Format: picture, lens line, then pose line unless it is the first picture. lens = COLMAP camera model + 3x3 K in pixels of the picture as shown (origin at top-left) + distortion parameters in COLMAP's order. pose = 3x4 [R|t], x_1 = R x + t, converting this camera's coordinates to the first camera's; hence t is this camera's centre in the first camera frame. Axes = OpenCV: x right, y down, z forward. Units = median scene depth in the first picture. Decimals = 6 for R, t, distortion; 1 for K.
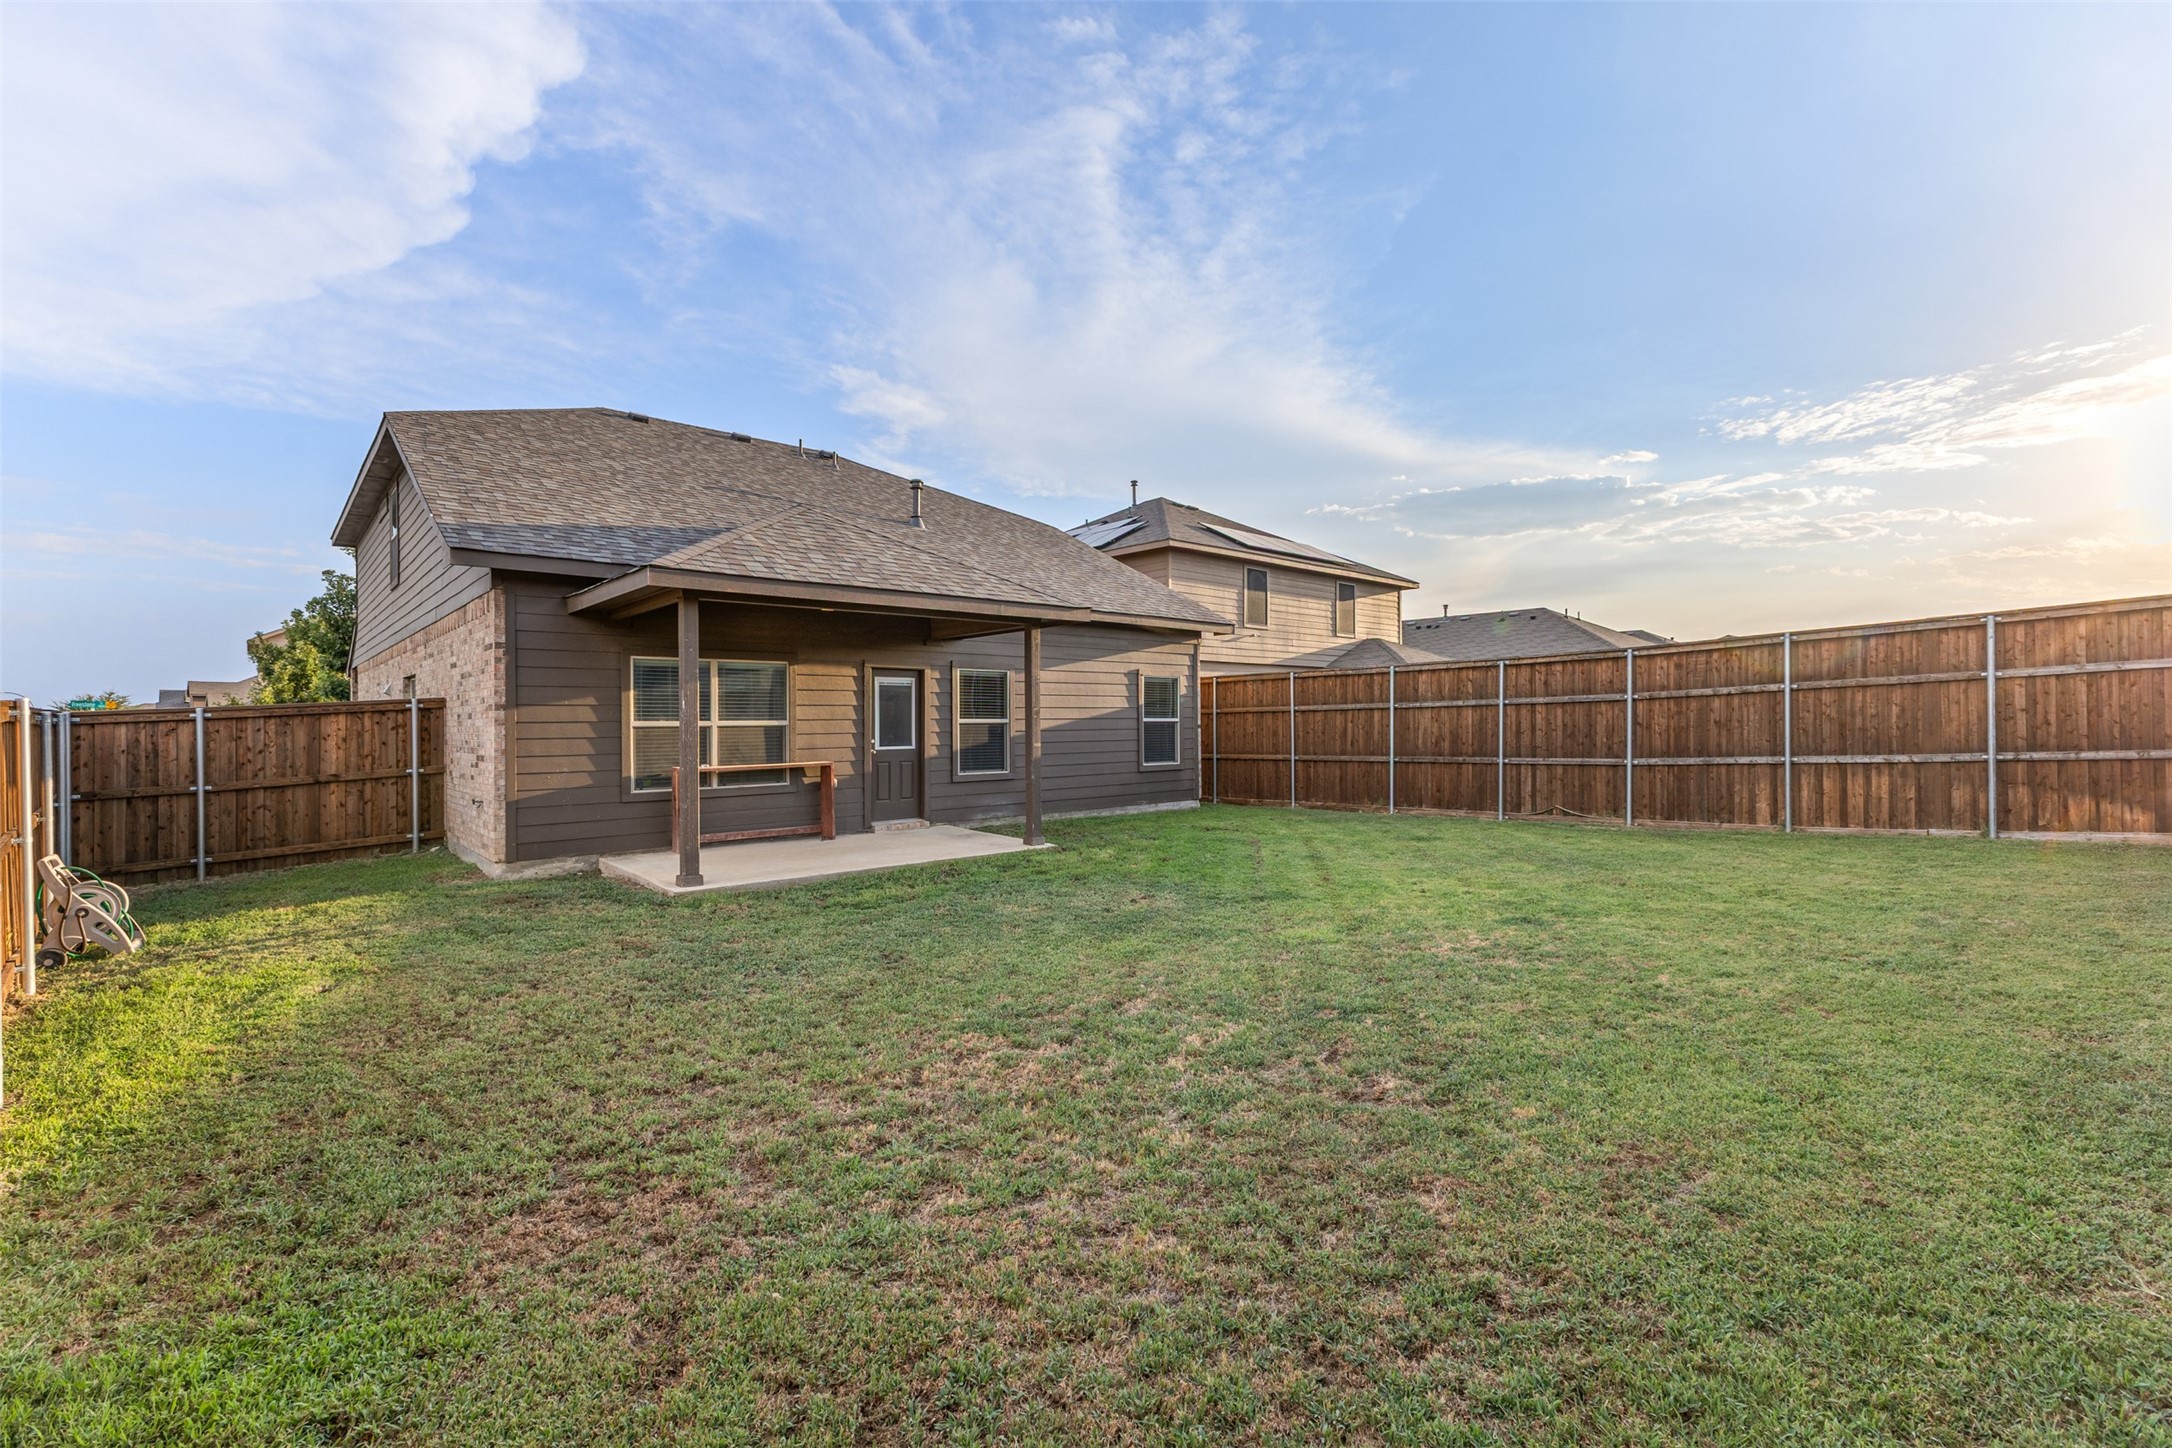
lens RADIAL K [[941.6, 0, 1084.4], [0, 941.6, 722.4], [0, 0, 1]] dist [0.005853, -0.000547]
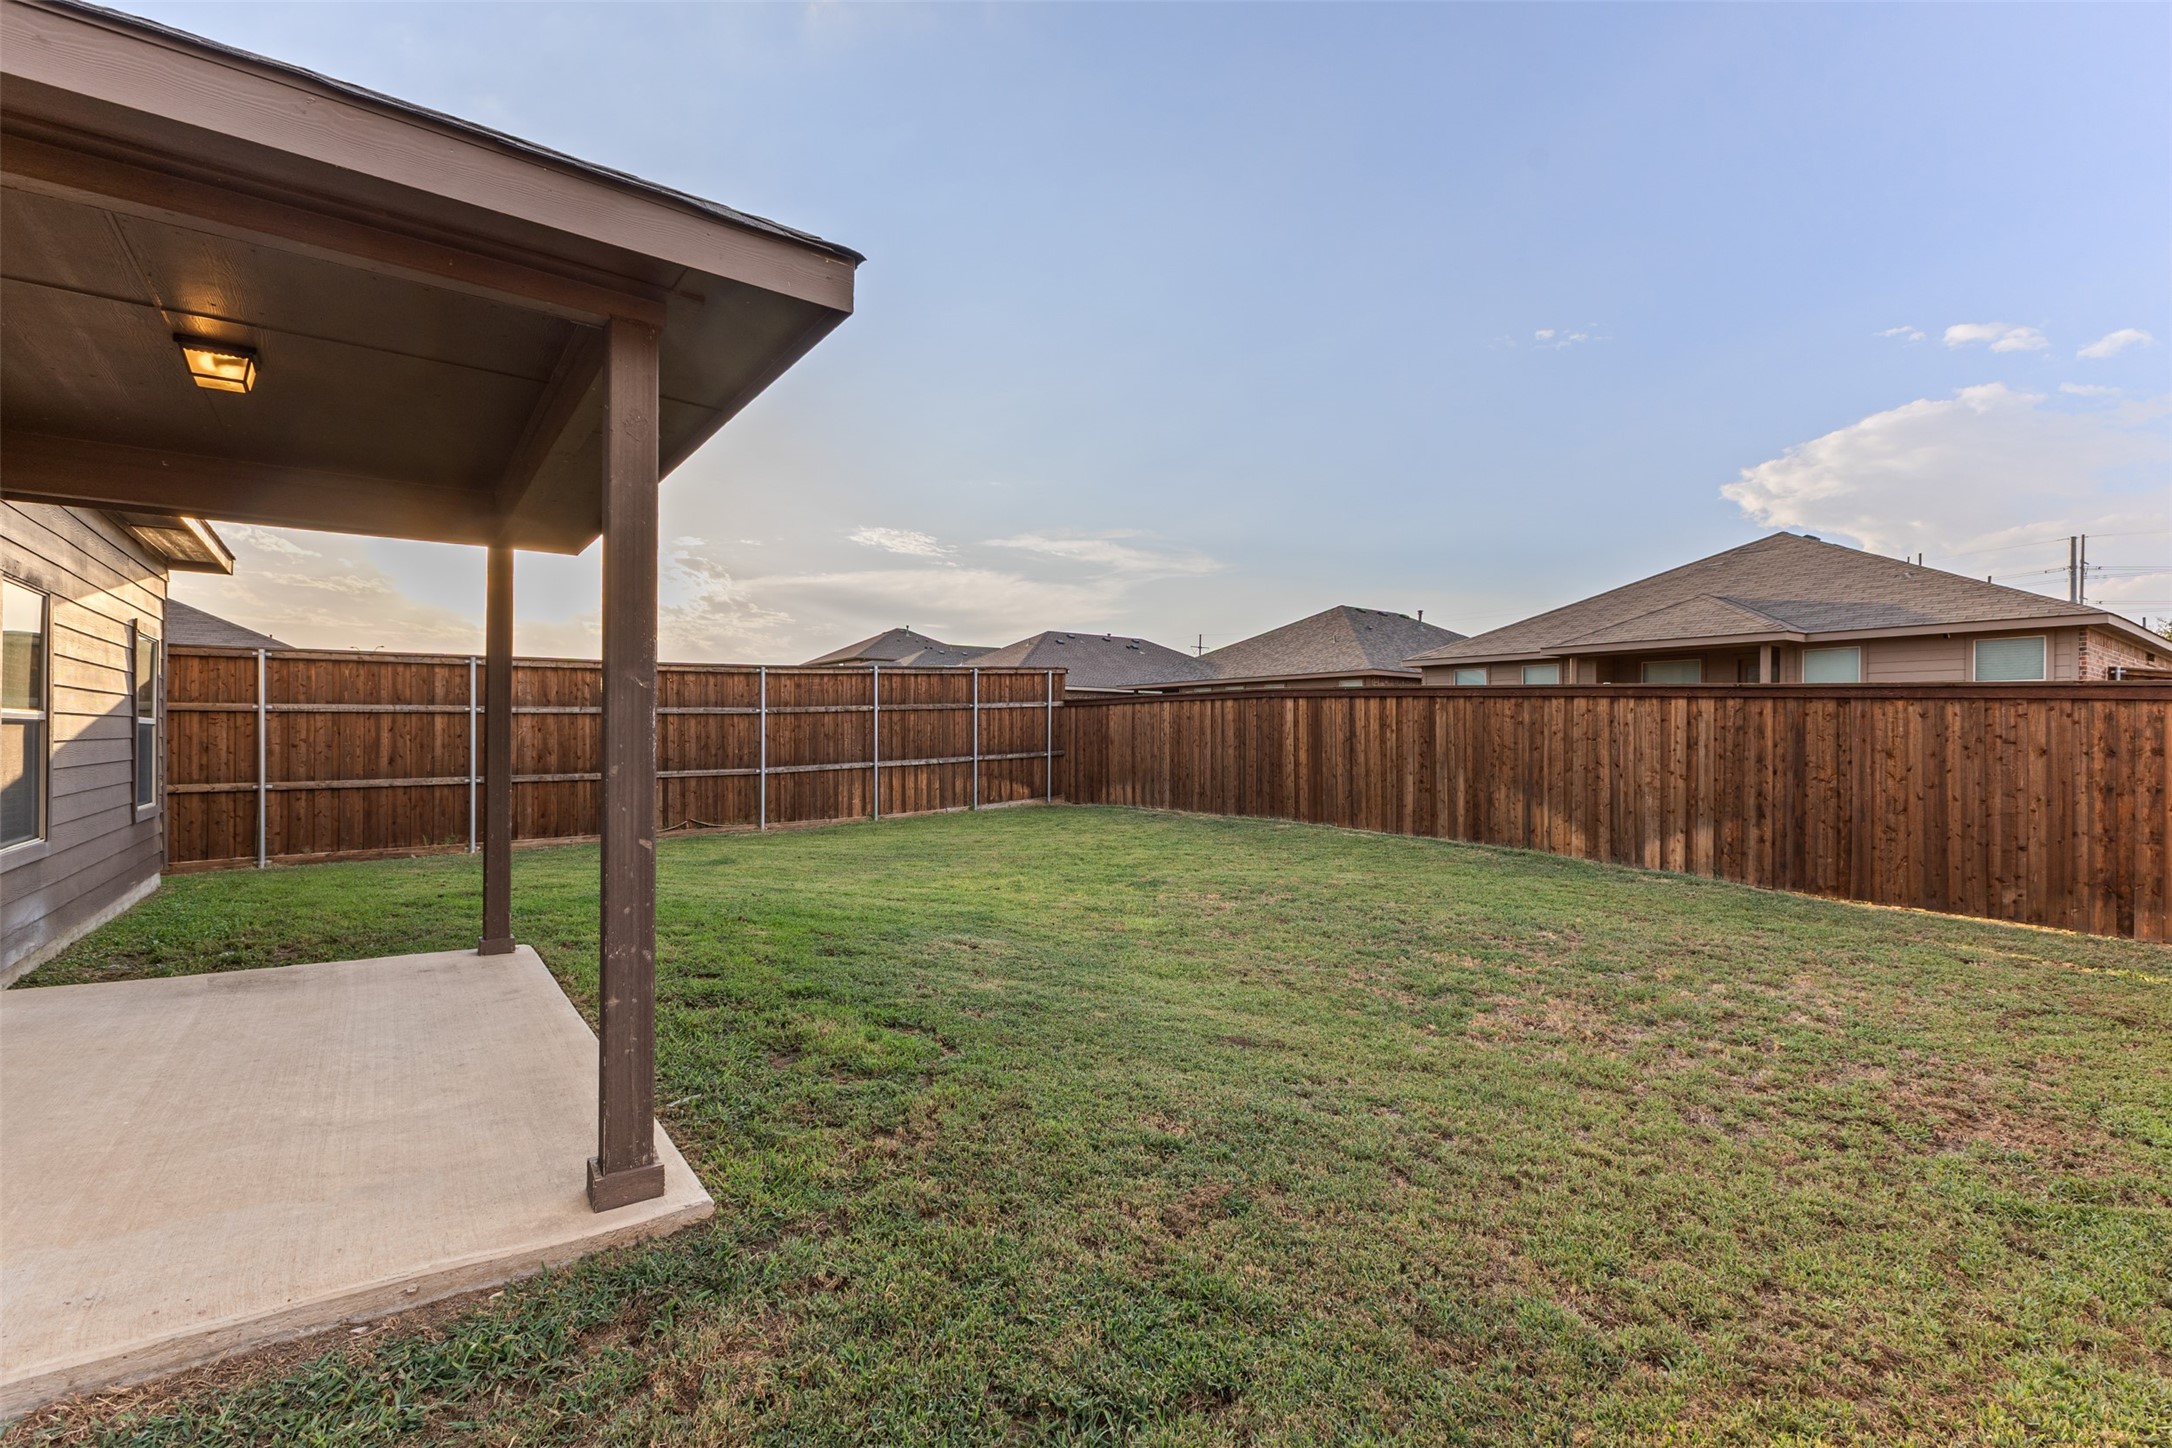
lens RADIAL K [[941.6, 0, 1092.5], [0, 941.6, 735.4], [0, 0, 1]] dist [0.005853, -0.000547]
pose [[0.085705, 0.007665, 0.996291, -0.477912], [-0.006765, 0.999952, -0.007112, 0.006262], [-0.996298, -0.006131, 0.085753, 0.548594]]
